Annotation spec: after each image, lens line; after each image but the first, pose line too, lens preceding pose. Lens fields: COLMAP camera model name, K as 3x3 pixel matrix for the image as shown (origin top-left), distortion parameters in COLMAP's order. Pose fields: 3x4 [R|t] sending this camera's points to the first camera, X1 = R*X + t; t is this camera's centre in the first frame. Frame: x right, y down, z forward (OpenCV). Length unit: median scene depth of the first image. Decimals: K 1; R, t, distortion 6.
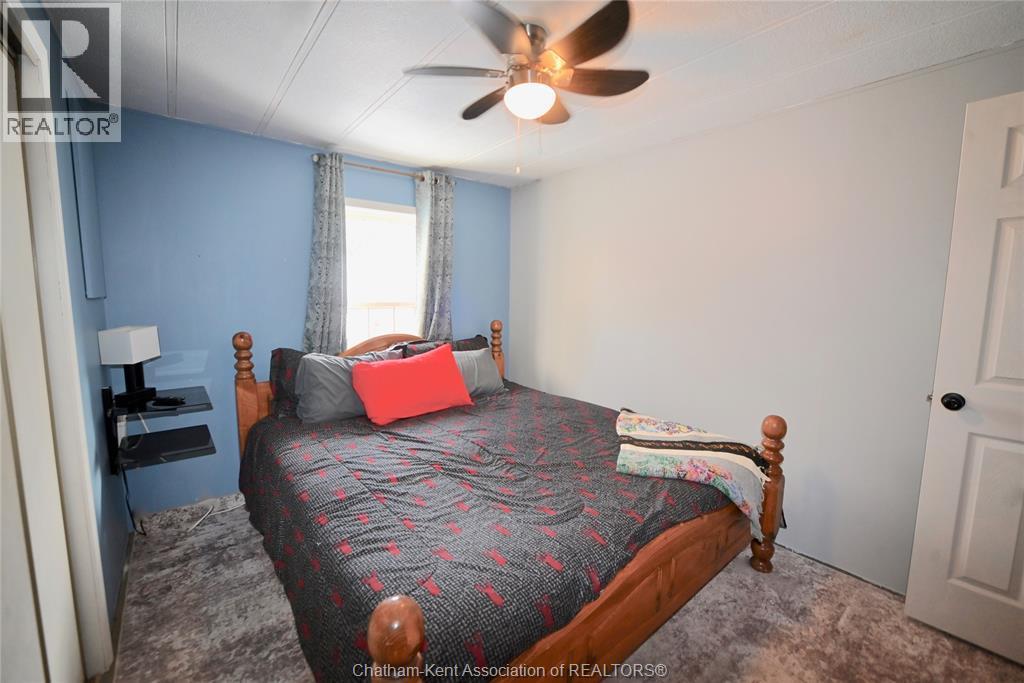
lens RADIAL K [[412.2, 0, 518.1], [0, 412.2, 337.8], [0, 0, 1]] dist [-0.031964, -0.000084]
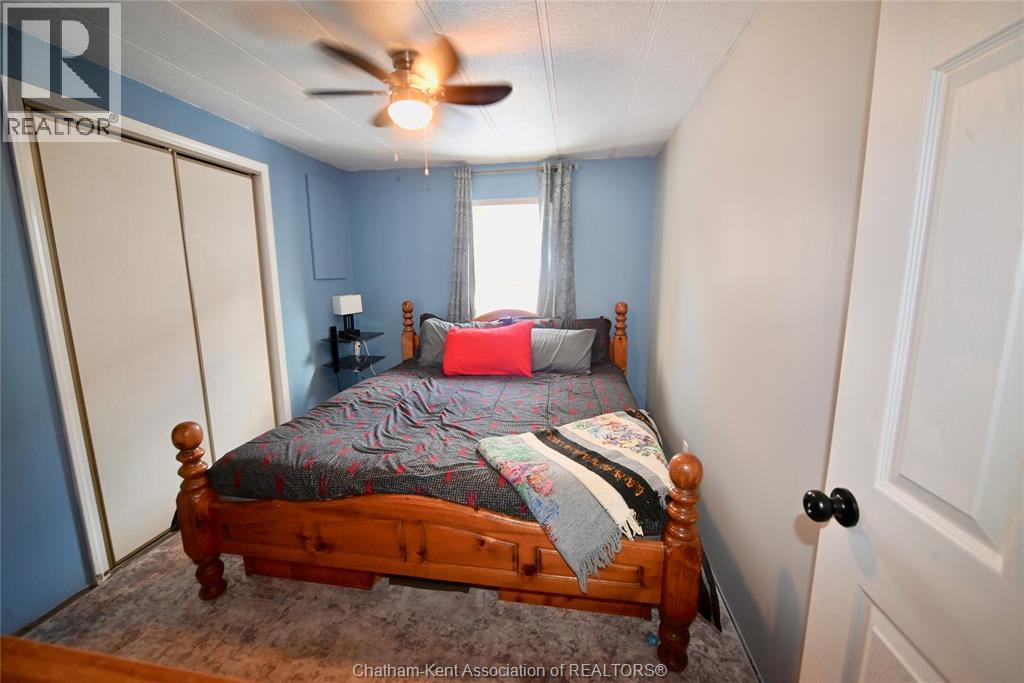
lens RADIAL K [[412.2, 0, 518.1], [0, 412.2, 337.8], [0, 0, 1]] dist [-0.031964, -0.000084]
pose [[0.666804, 0.107659, -0.737416, 0.779269], [-0.071702, 0.994188, 0.080311, -0.031193], [0.741776, -0.000677, 0.670647, 0.279366]]
